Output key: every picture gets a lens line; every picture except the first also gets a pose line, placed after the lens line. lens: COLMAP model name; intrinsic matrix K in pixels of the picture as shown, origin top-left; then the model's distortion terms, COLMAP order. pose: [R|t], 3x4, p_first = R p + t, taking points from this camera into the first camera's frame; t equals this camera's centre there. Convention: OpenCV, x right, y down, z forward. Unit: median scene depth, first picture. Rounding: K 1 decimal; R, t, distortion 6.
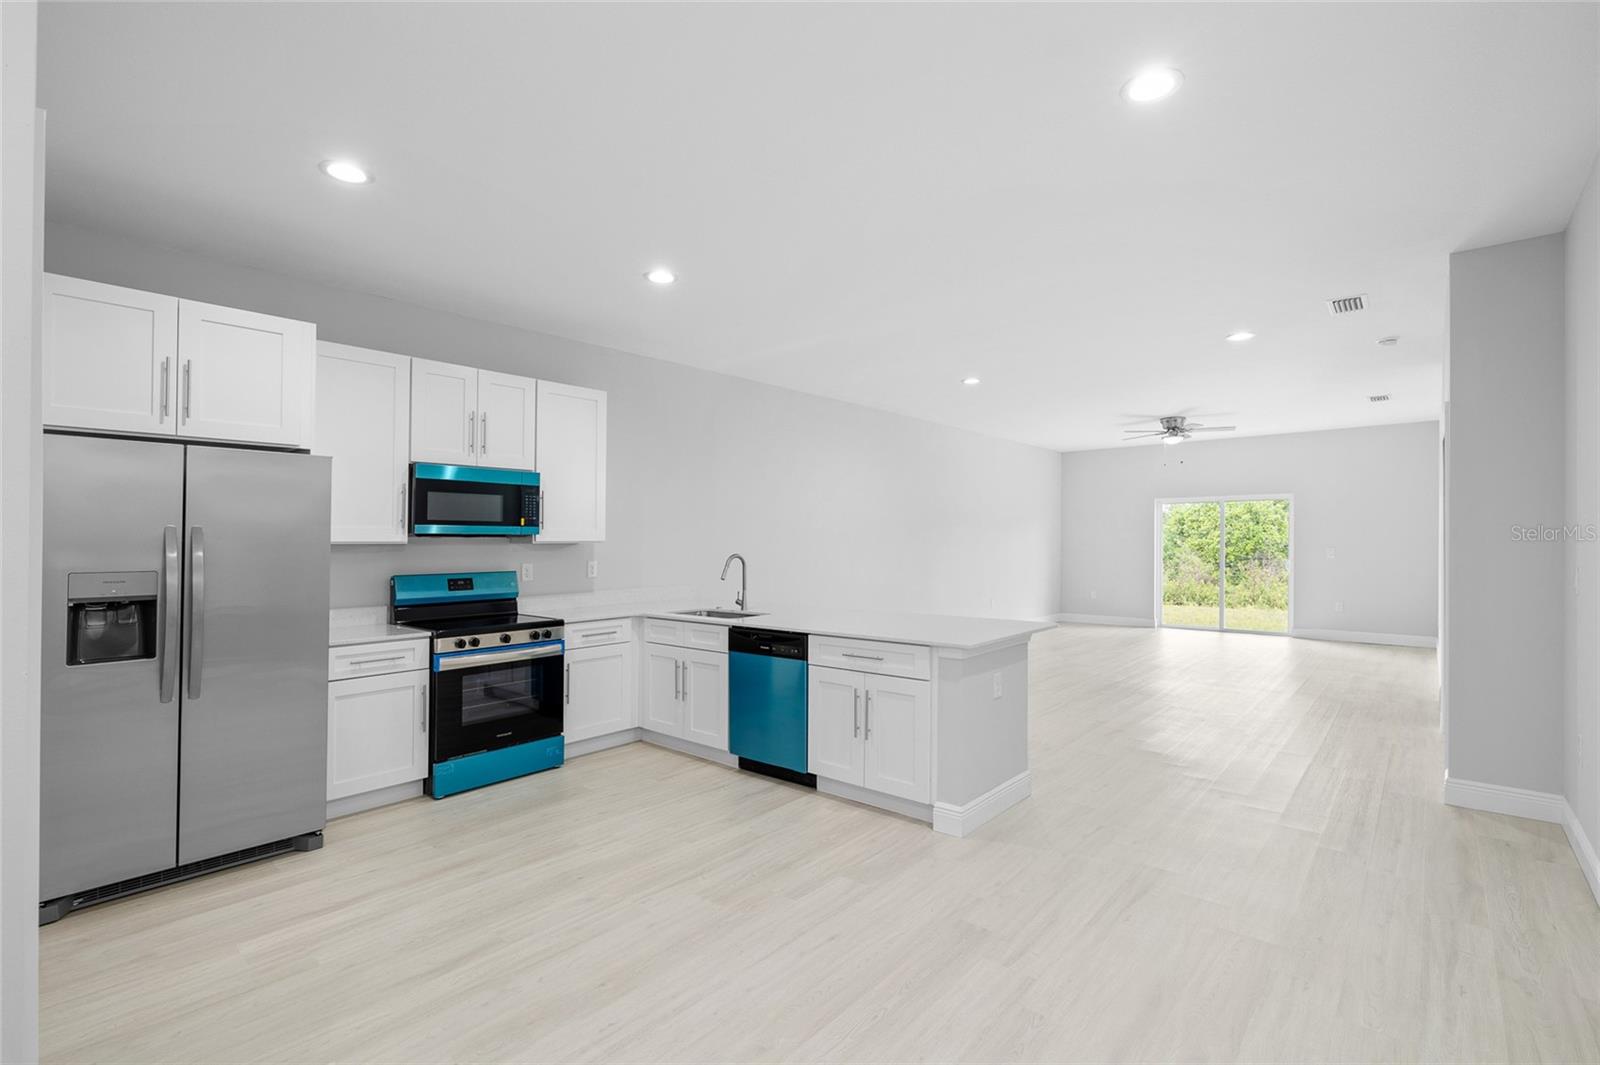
lens RADIAL K [[727.8, 0, 803.3], [0, 727.8, 544.5], [0, 0, 1]] dist [-0.001695, 0.000178]
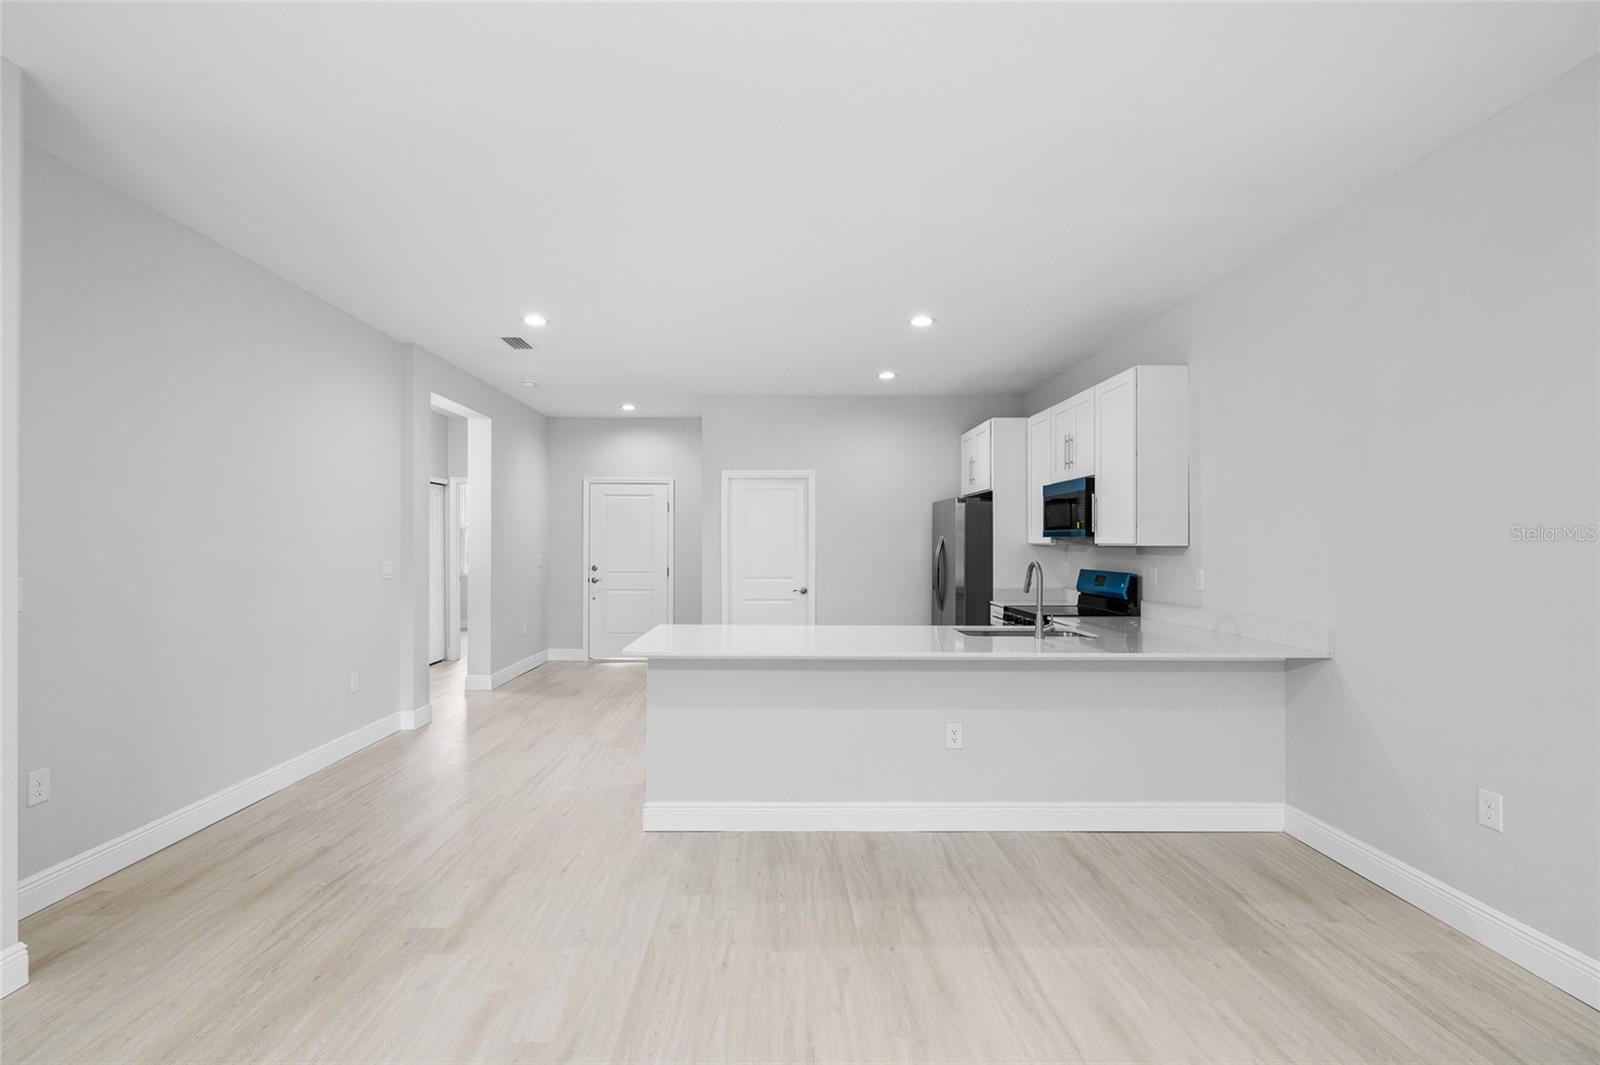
lens RADIAL K [[729.6, 0, 781.1], [0, 729.6, 552.0], [0, 0, 1]] dist [-0.000175, 0.000098]
pose [[-0.753972, 0.011906, -0.656799, 0.699805], [-0.001937, 0.999791, 0.020346, -0.013703], [0.656904, 0.016612, -0.753791, 1.622088]]
